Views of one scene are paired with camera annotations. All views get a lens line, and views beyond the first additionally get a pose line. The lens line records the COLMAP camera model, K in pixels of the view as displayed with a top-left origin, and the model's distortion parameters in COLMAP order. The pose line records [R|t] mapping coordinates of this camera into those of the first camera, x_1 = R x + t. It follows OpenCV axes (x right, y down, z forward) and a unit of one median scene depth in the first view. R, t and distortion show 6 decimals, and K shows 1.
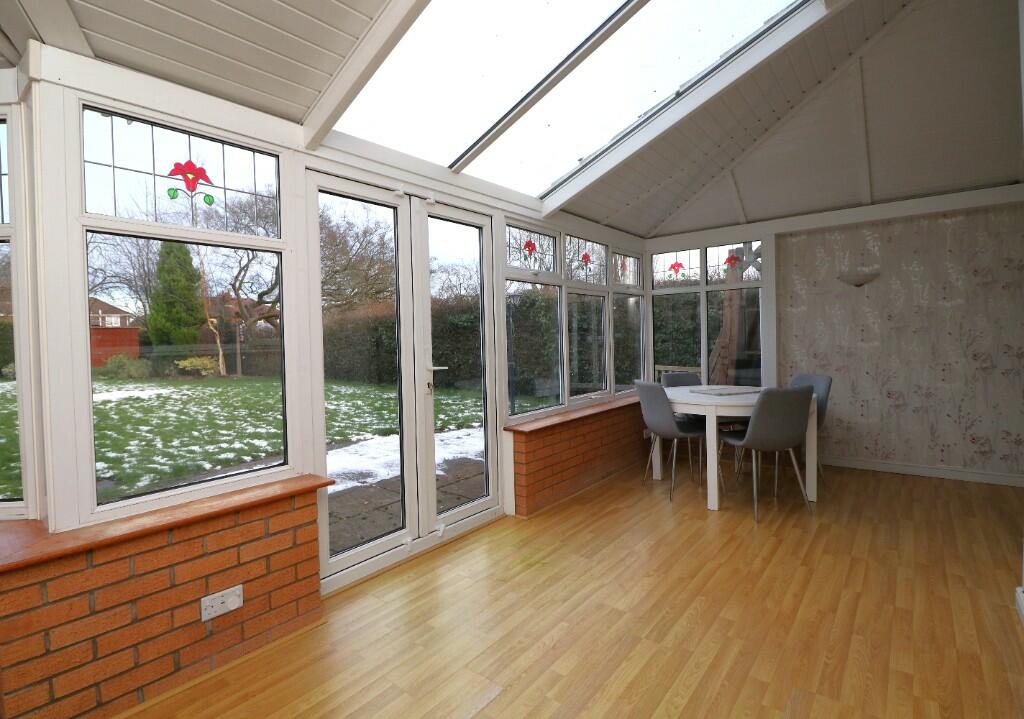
lens RADIAL K [[478.4, 0, 510.0], [0, 478.4, 354.4], [0, 0, 1]] dist [-0.001734, -0.001665]
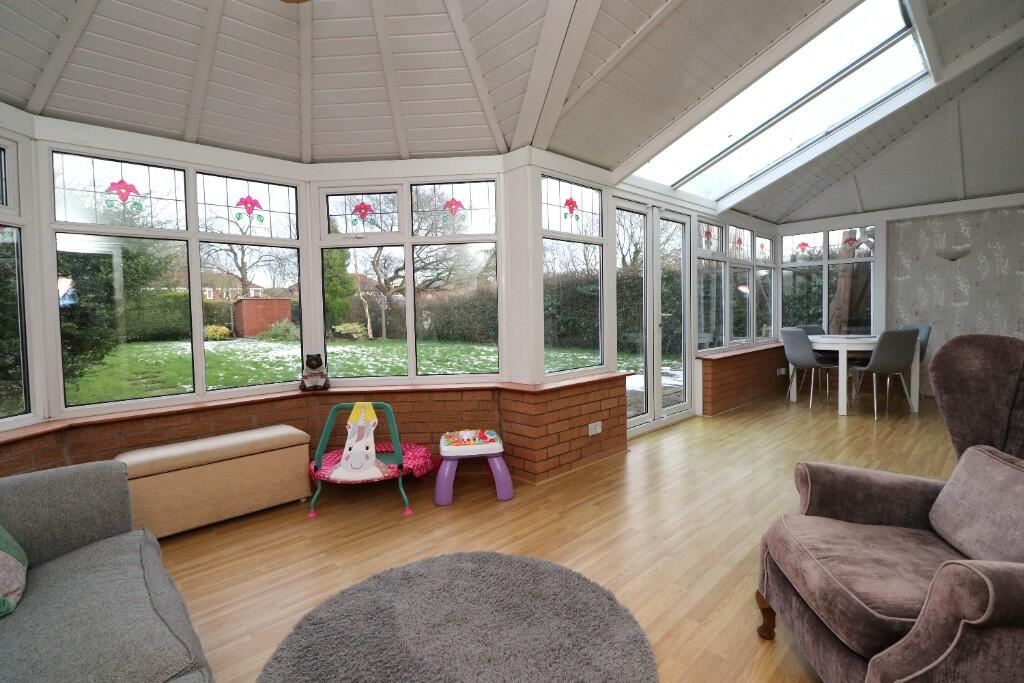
lens RADIAL K [[483.1, 0, 512.0], [0, 483.1, 341.5], [0, 0, 1]] dist [0.001600, -0.011358]
pose [[0.994339, 0.008029, -0.105953, -0.389545], [-0.005415, 0.999674, 0.024942, 0.063433], [0.106119, -0.024227, 0.994058, -0.518519]]
